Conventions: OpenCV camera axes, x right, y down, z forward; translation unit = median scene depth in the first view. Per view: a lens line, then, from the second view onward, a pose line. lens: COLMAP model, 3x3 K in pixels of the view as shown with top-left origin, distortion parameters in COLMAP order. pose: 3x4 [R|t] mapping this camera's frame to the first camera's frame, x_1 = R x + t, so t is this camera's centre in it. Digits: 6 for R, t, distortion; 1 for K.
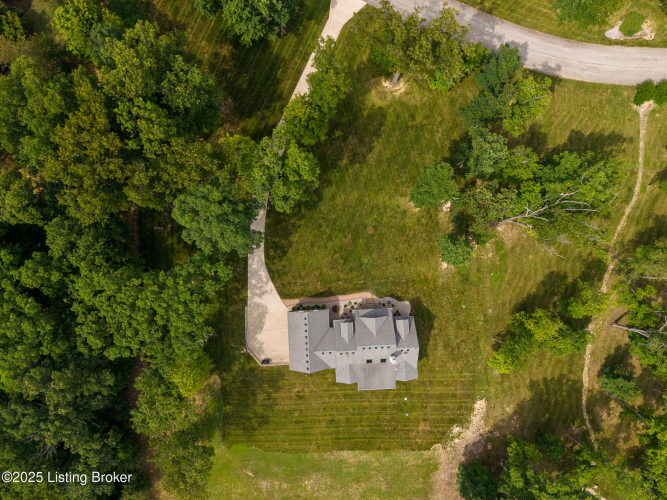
lens RADIAL K [[458.9, 0, 333.5], [0, 458.9, 250.0], [0, 0, 1]] dist [0.001995, -0.000270]
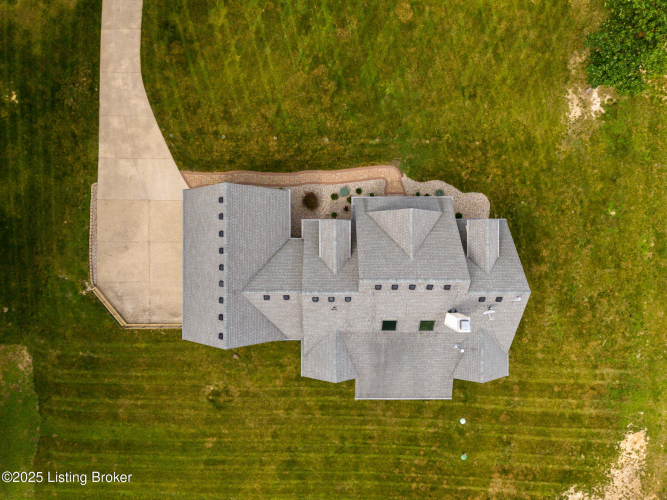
lens RADIAL K [[458.9, 0, 333.5], [0, 458.9, 250.0], [0, 0, 1]] dist [0.001995, -0.000270]
pose [[0.998753, 0.049630, 0.005409, 0.025077], [-0.049736, 0.998529, 0.021612, 0.163147], [-0.004328, -0.021854, 0.999752, 0.583055]]
